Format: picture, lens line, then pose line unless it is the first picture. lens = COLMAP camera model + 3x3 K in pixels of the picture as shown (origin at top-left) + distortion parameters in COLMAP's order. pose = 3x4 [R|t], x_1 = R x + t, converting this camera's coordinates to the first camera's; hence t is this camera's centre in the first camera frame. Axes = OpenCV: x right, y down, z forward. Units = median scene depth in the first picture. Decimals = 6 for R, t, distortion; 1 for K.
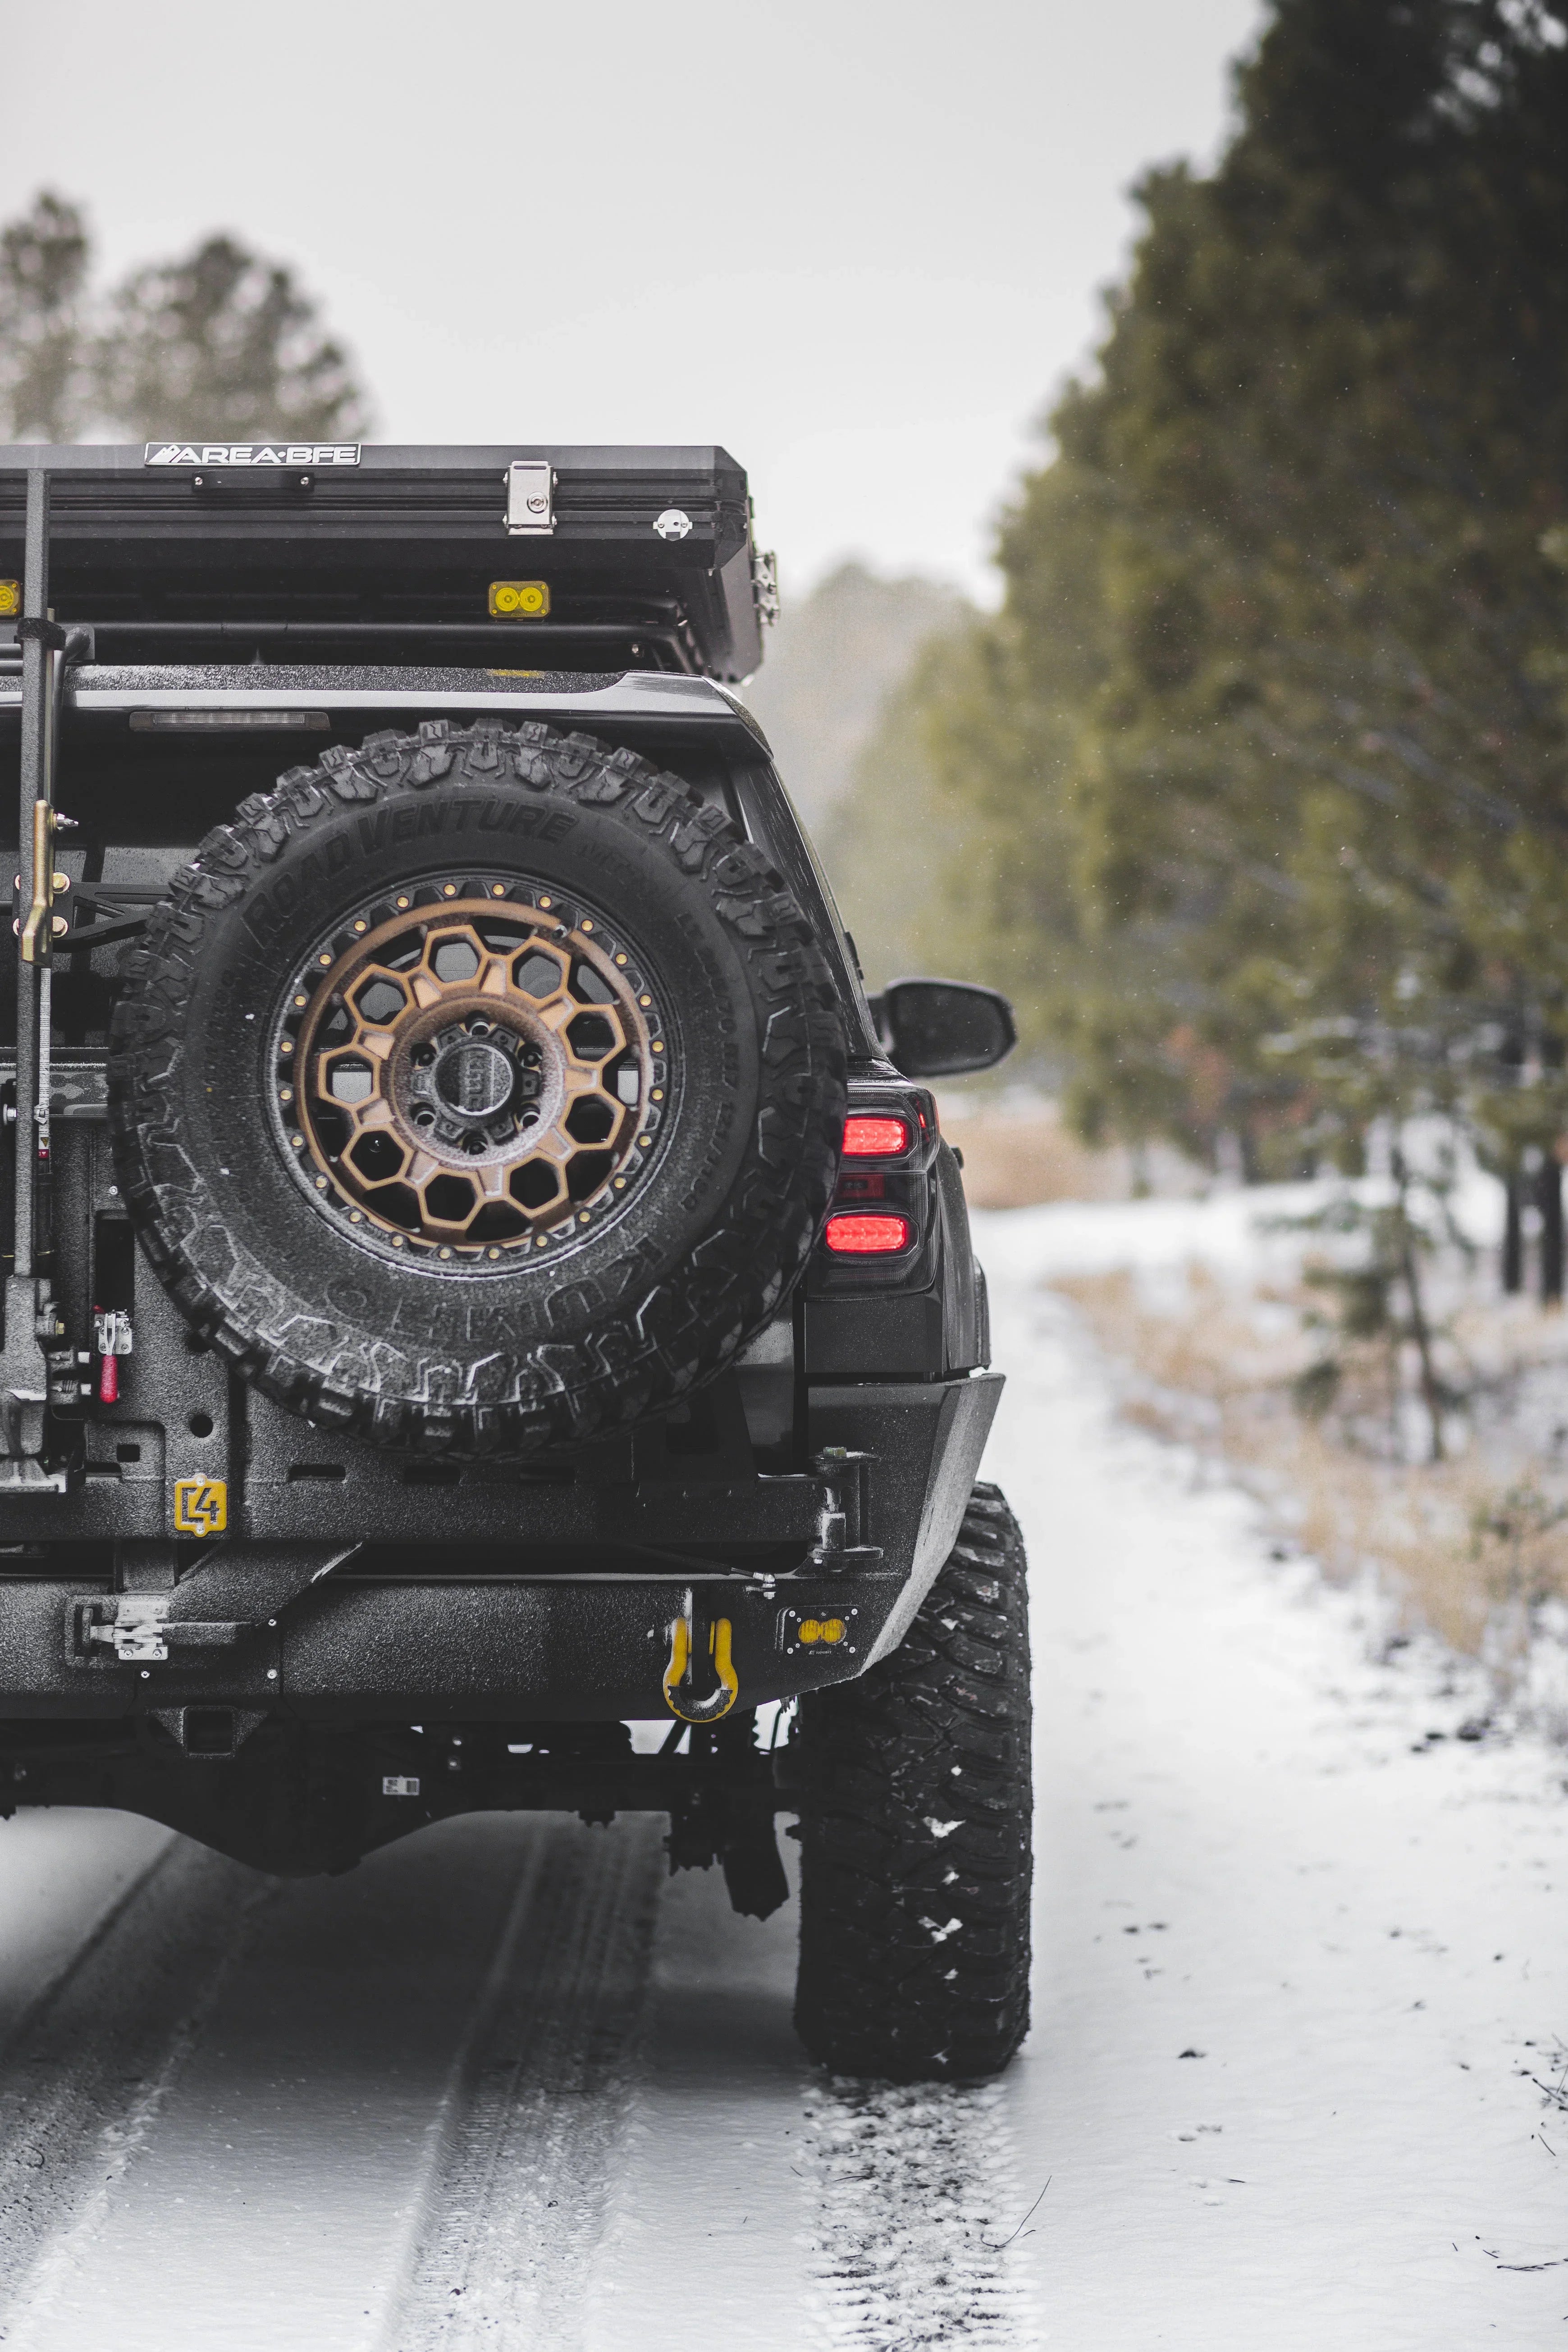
lens RADIAL K [[6005.4, 0, 784.0], [0, 6005.4, 1176.0], [0, 0, 1]] dist [-0.107122, -0.933757]
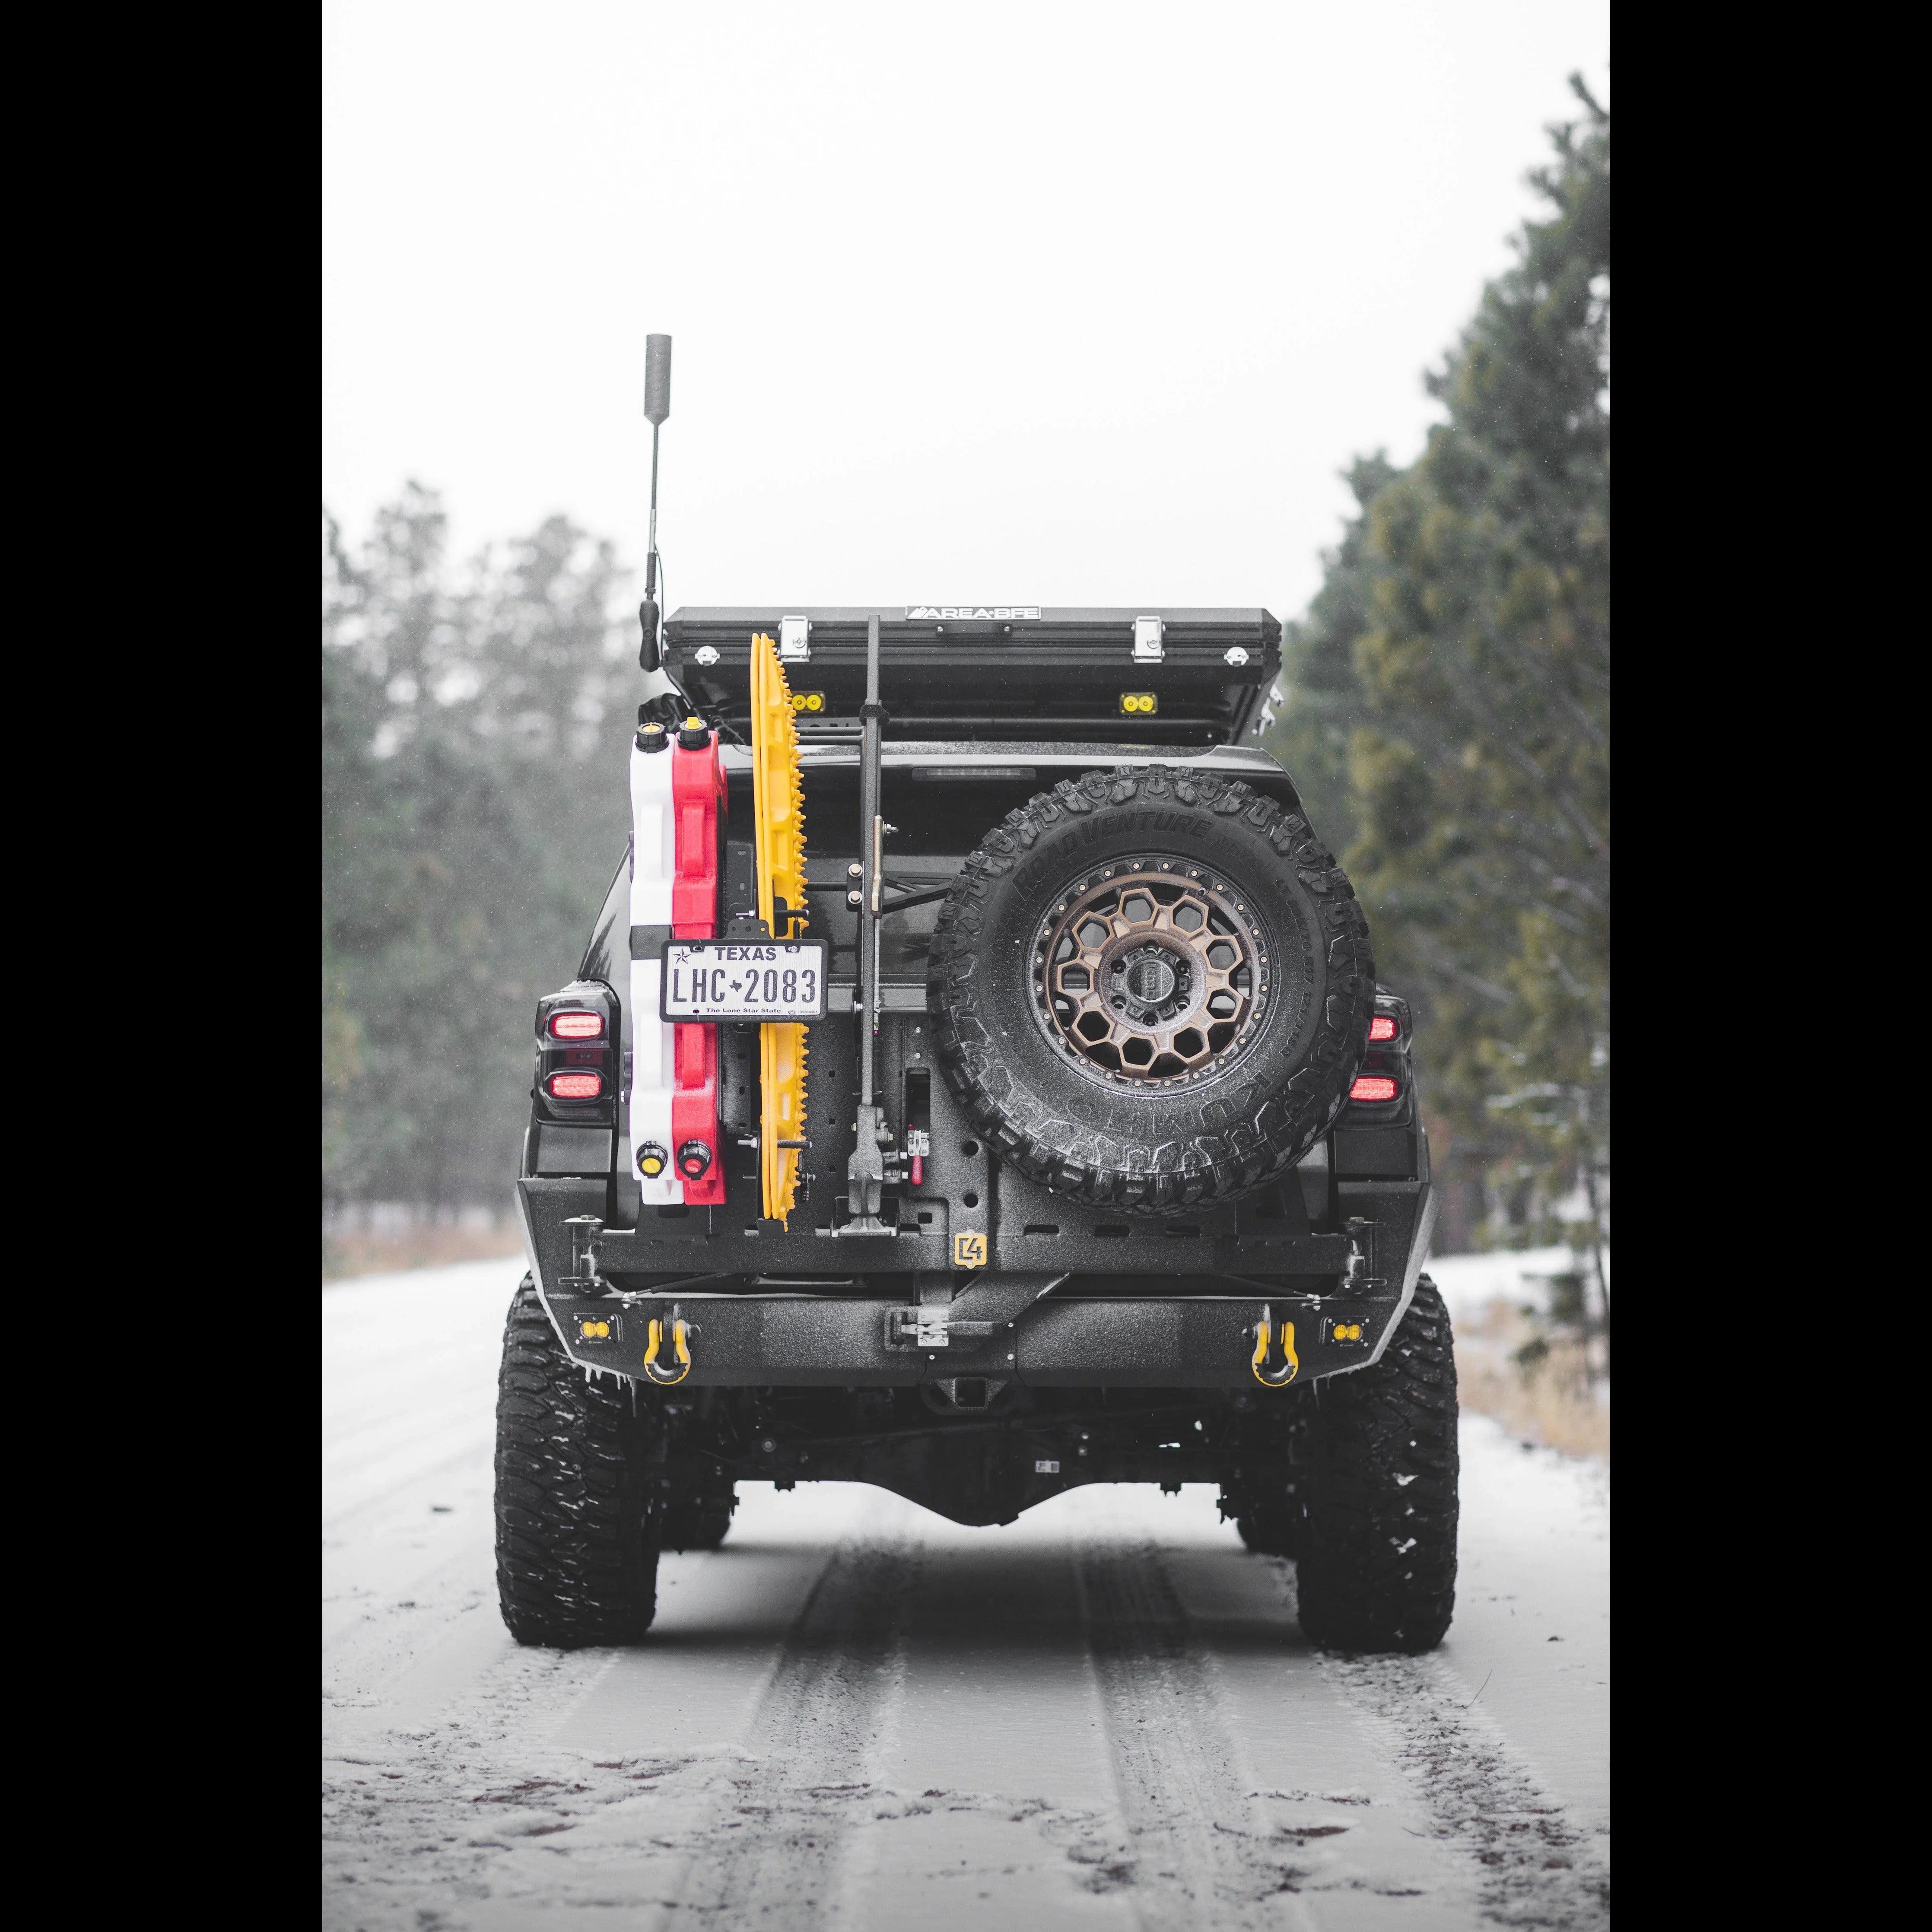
lens RADIAL K [[5108.9, 0, 966.0], [0, 5108.9, 966.0], [0, 0, 1]] dist [-0.154038, -0.162920]
pose [[0.999990, -0.000599, -0.004323, -0.092451], [0.000304, 0.997694, -0.067878, 0.072129], [0.004354, 0.067876, 0.997684, -0.385636]]
